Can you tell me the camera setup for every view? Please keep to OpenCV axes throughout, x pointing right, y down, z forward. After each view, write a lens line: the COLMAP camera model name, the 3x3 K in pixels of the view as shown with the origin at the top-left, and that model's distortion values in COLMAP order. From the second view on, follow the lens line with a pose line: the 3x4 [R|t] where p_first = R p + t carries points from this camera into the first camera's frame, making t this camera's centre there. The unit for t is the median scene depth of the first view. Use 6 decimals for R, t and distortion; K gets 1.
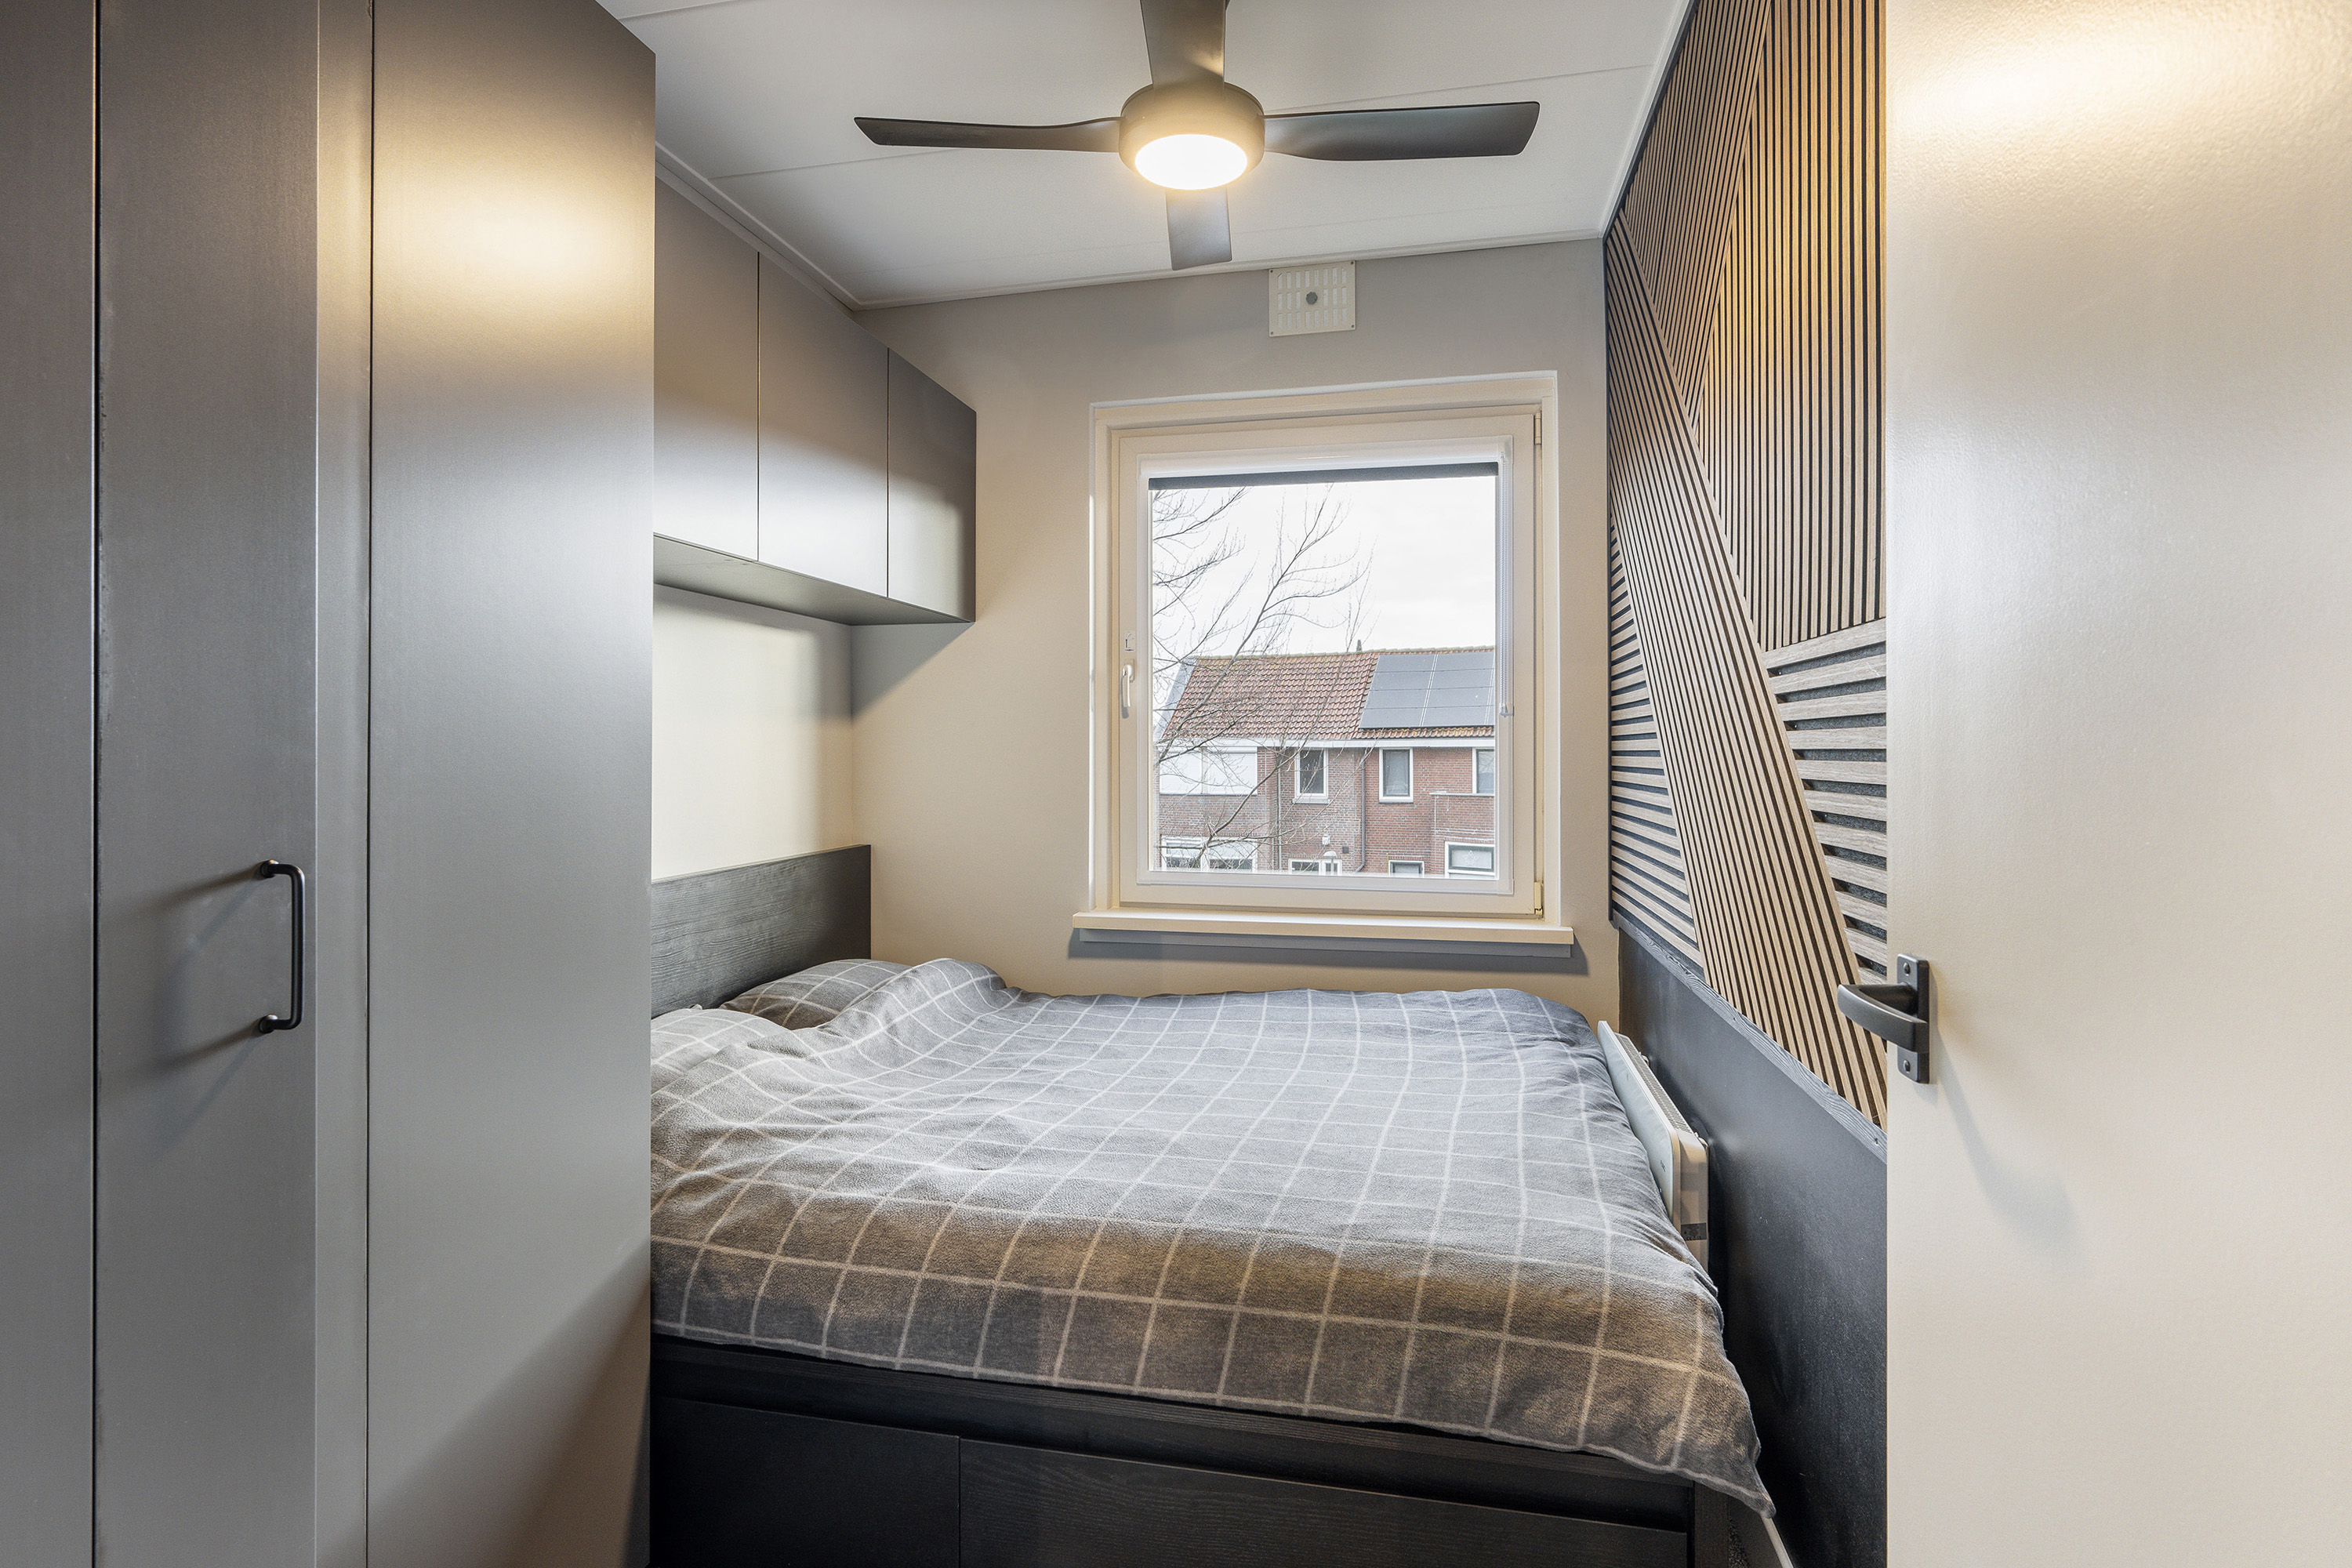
lens RADIAL K [[1146.9, 0, 1176.0], [0, 1146.9, 737.0], [0, 0, 1]] dist [0.001225, -0.000980]
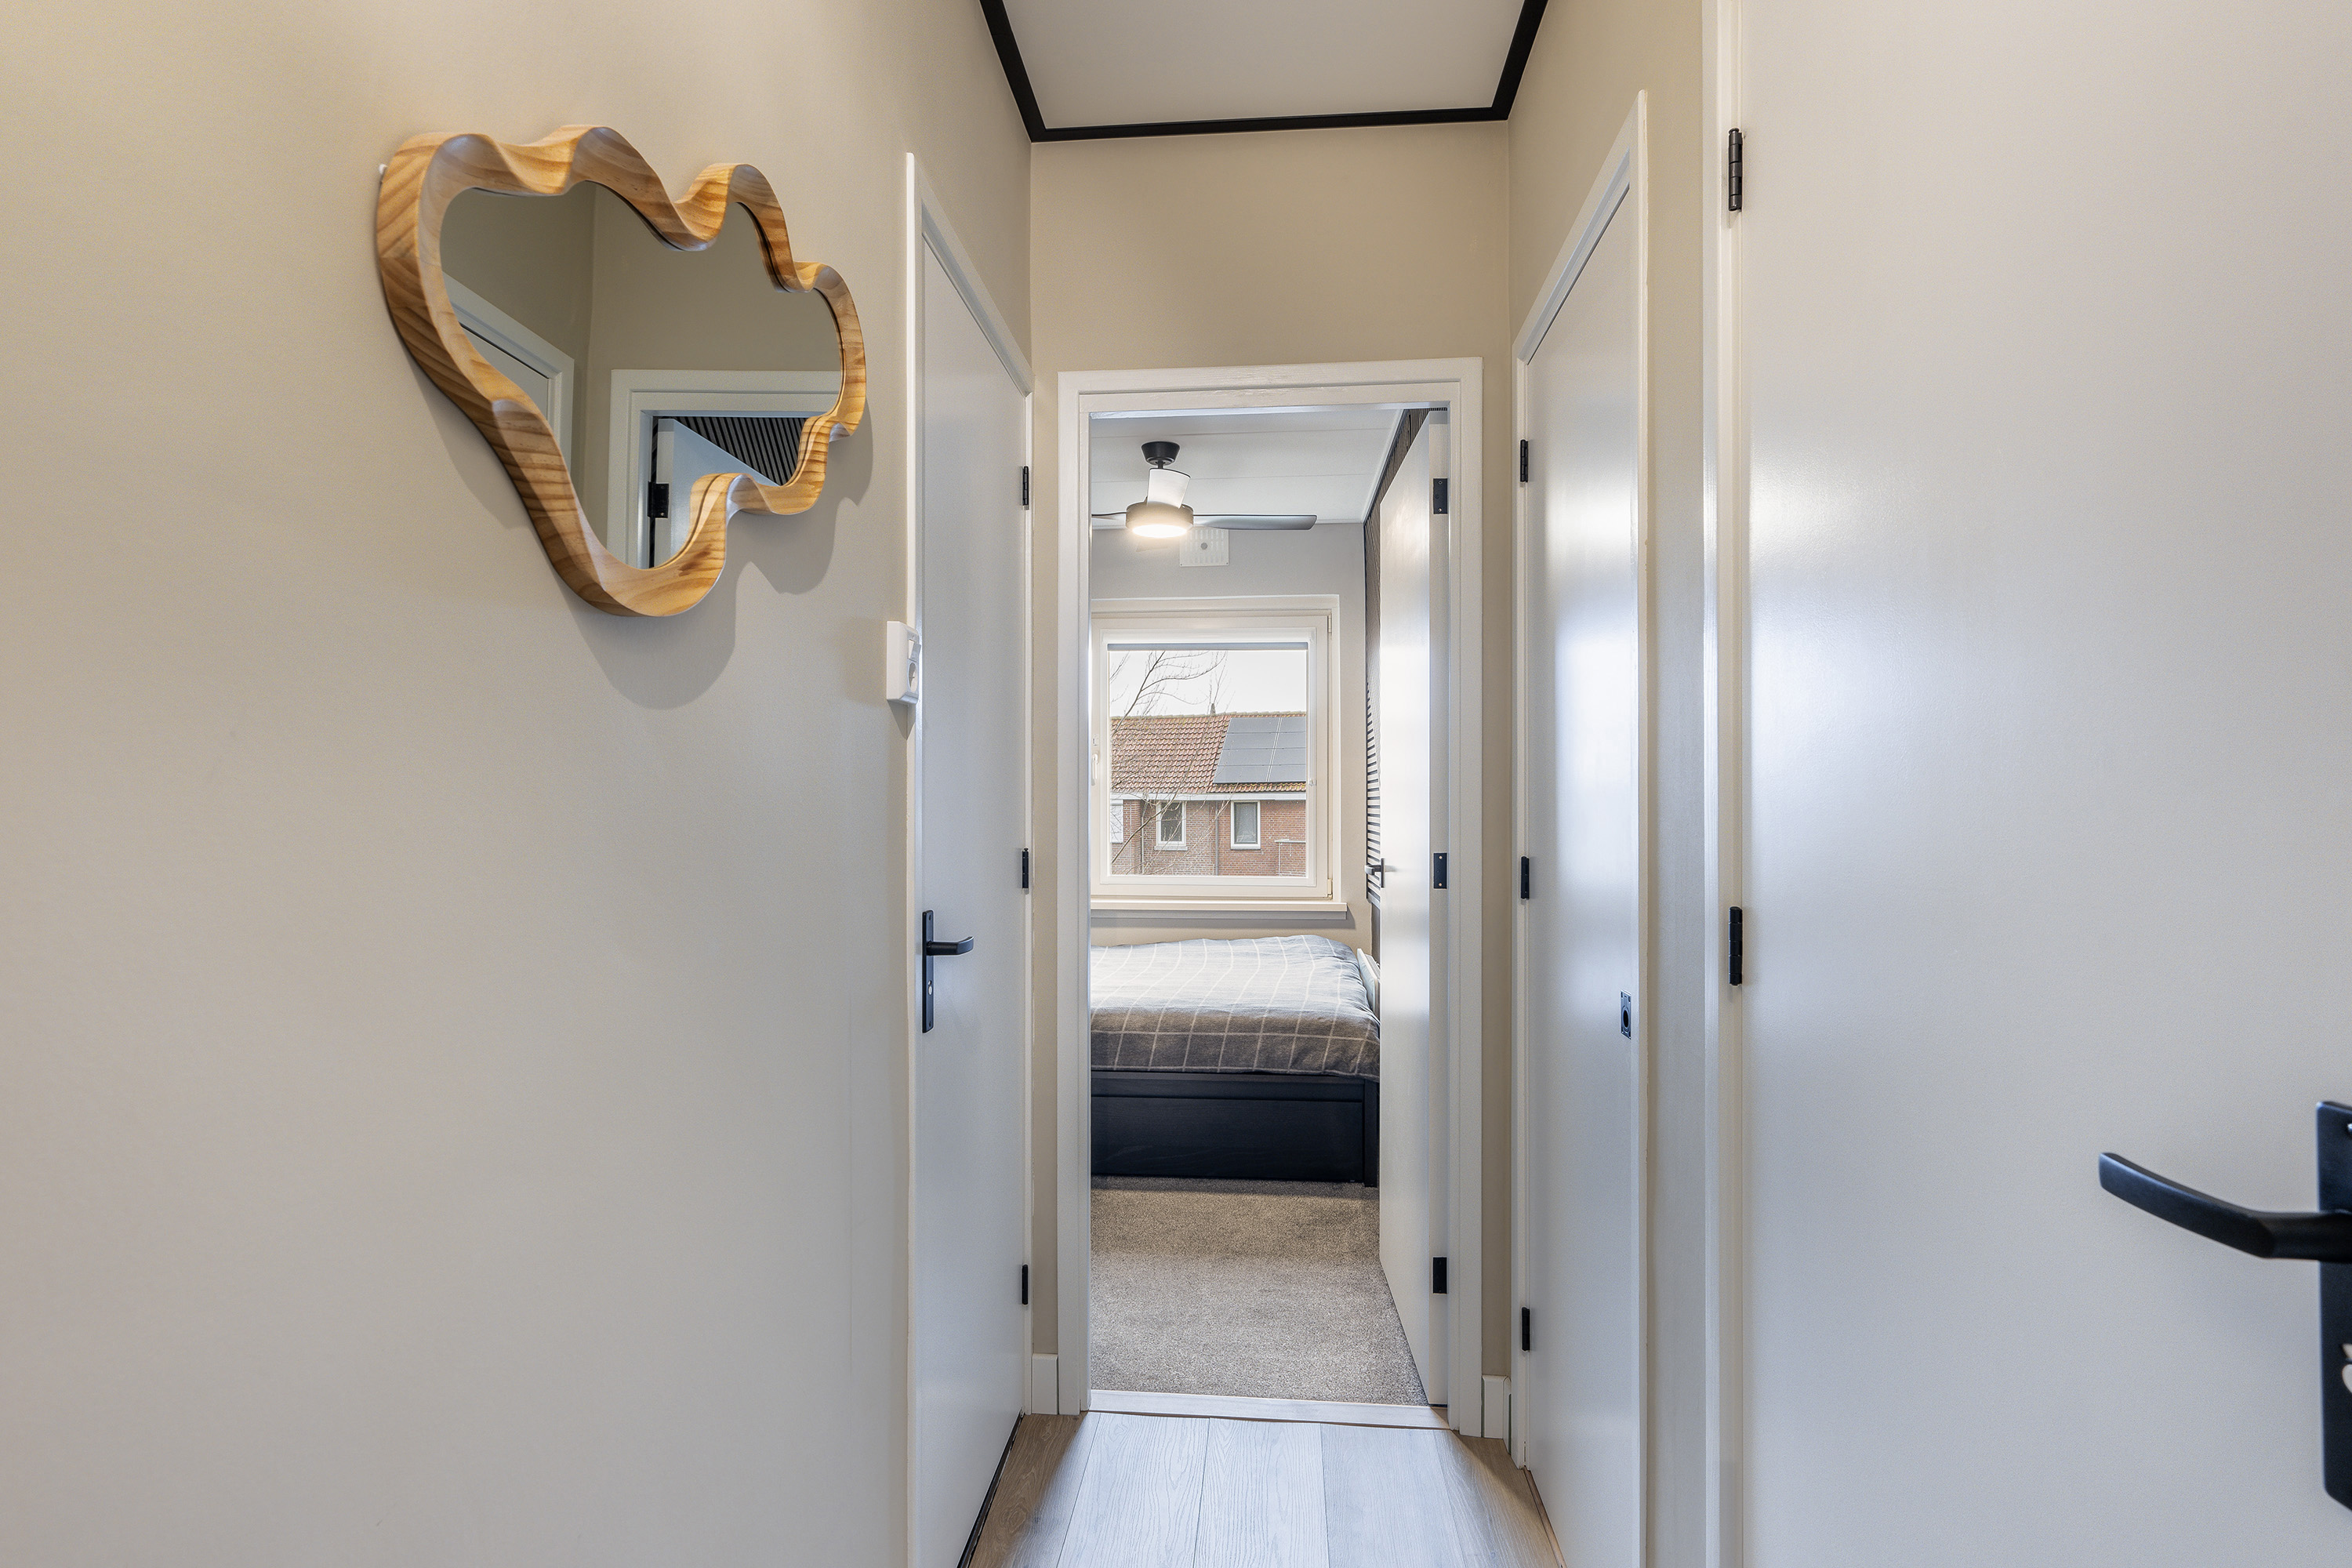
lens RADIAL K [[1146.9, 0, 1177.4], [0, 1146.9, 790.8], [0, 0, 1]] dist [0.001225, -0.000980]
pose [[0.991342, 0.000427, 0.131302, -0.166667], [-0.000640, 0.999999, 0.001577, -0.014088], [-0.131301, -0.001648, 0.991341, -0.803014]]
